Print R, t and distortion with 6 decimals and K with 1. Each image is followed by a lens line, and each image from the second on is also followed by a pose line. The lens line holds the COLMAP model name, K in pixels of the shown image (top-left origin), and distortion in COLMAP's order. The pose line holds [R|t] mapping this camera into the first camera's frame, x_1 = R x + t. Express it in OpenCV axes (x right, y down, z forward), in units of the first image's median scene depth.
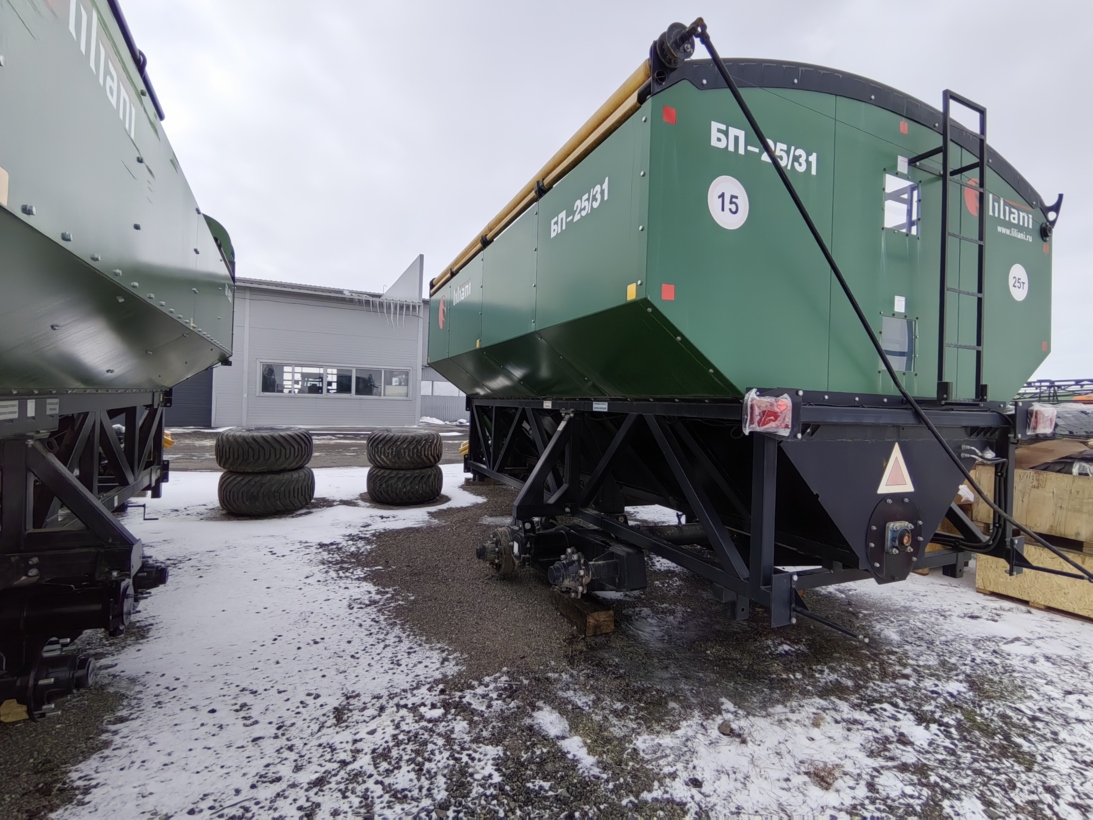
lens RADIAL K [[525.4, 0, 544.3], [0, 525.4, 408.0], [0, 0, 1]] dist [-0.004849, -0.003366]
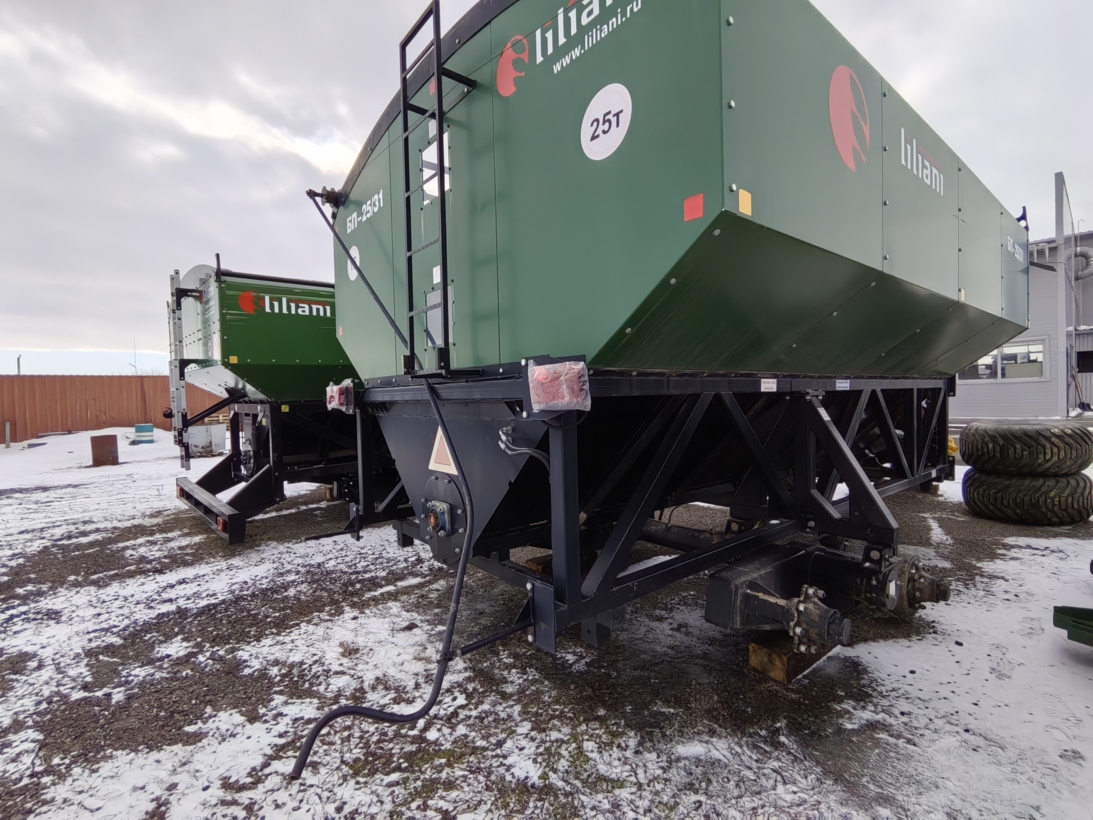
lens RADIAL K [[513.3, 0, 551.1], [0, 513.3, 411.0], [0, 0, 1]] dist [-0.002281, -0.000688]
pose [[0.245808, -0.018912, -0.969134, 1.725495], [0.033890, 0.999366, -0.010907, 0.071345], [0.968726, -0.030163, 0.246293, 1.024899]]
